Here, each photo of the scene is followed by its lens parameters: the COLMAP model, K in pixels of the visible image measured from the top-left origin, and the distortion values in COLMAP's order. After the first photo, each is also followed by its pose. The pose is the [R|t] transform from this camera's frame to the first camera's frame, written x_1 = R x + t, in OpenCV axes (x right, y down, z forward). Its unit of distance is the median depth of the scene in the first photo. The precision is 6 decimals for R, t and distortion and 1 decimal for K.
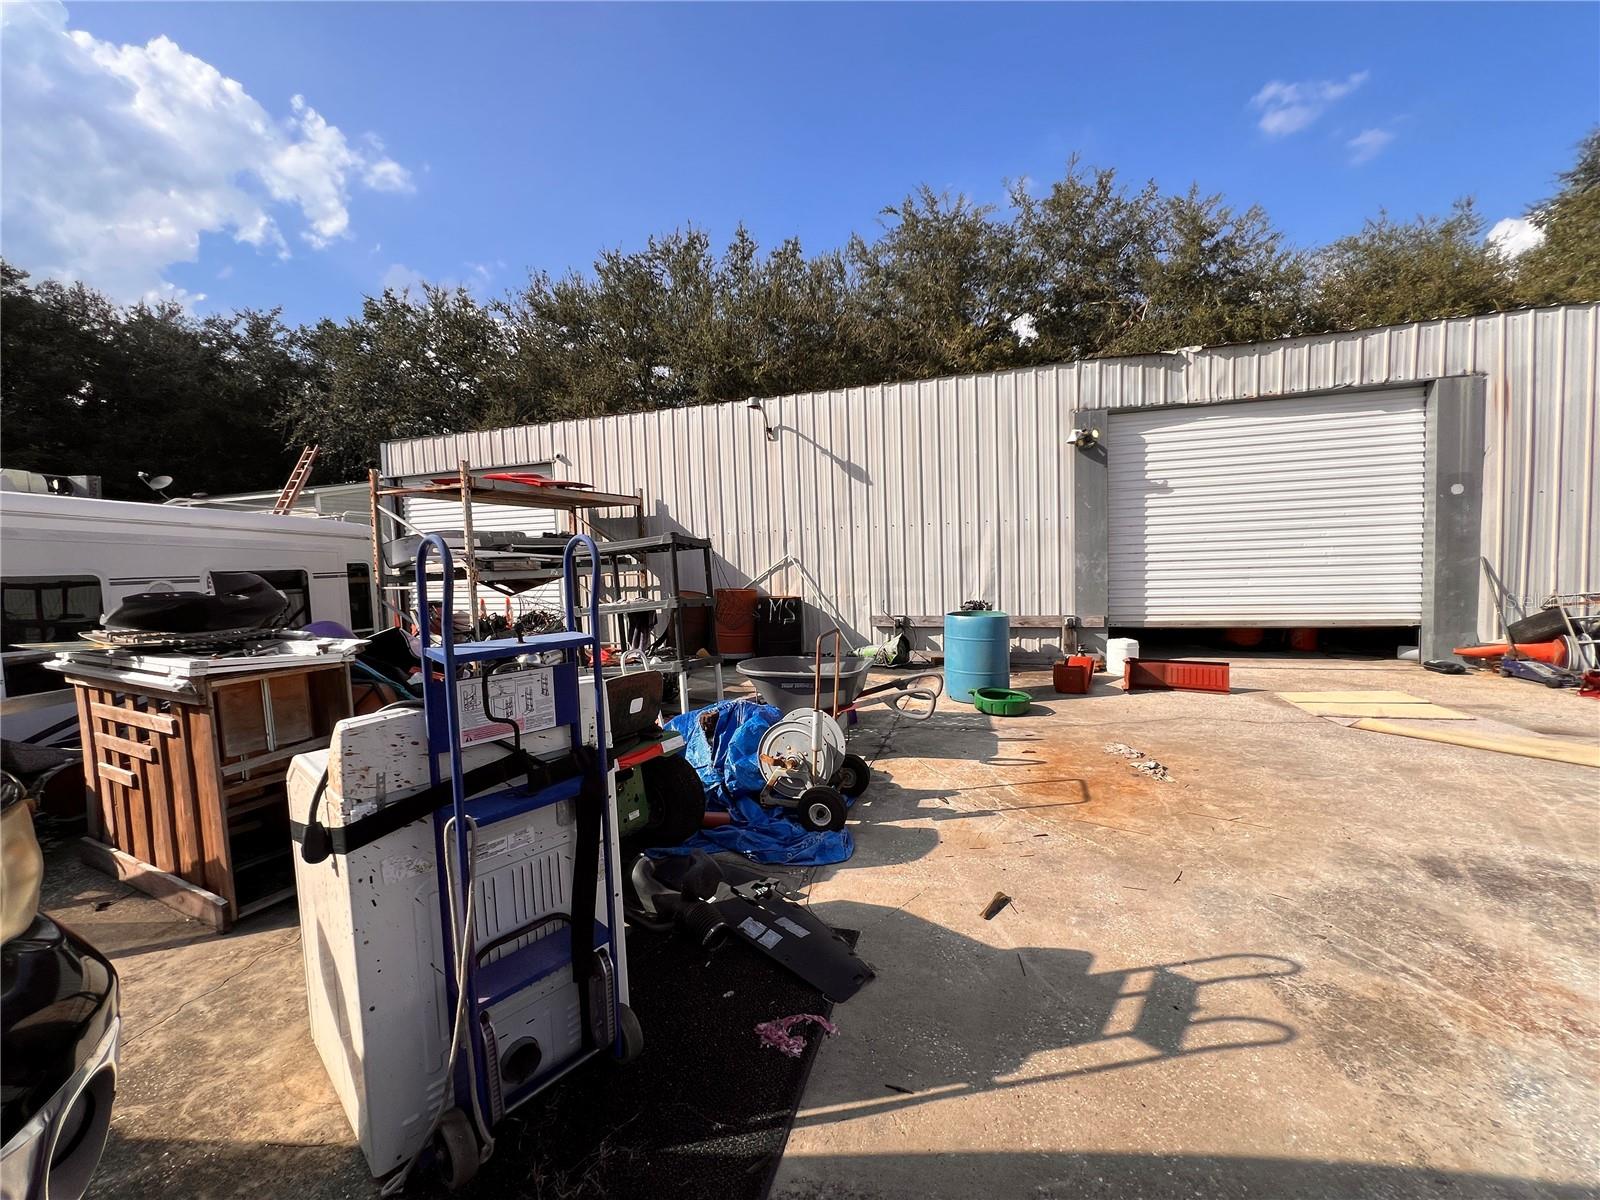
lens RADIAL K [[640.0, 0, 795.4], [0, 640.0, 595.2], [0, 0, 1]] dist [-0.003157, 0.000168]
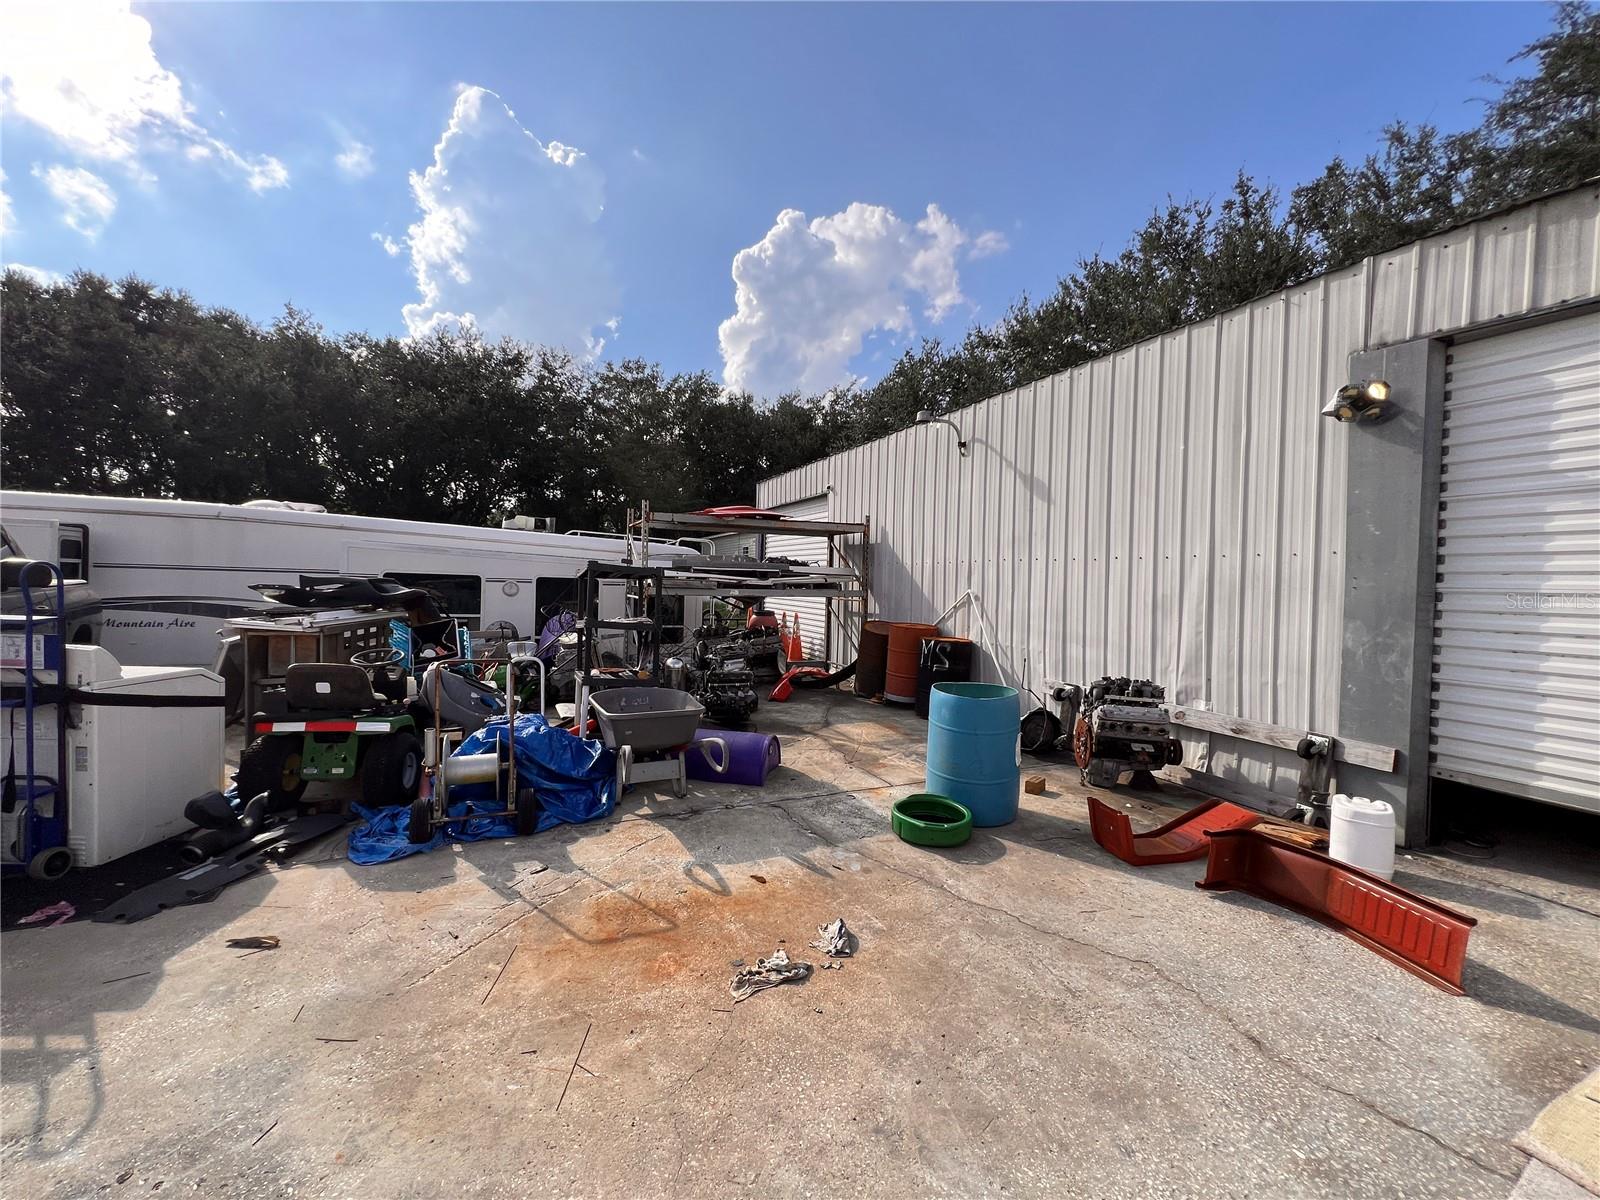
lens RADIAL K [[640.0, 0, 795.4], [0, 640.0, 595.2], [0, 0, 1]] dist [-0.003157, 0.000168]
pose [[0.664553, 0.067788, -0.744160, 0.532187], [-0.094014, 0.995548, 0.006731, -0.047268], [0.741303, 0.065488, 0.667968, 0.312429]]
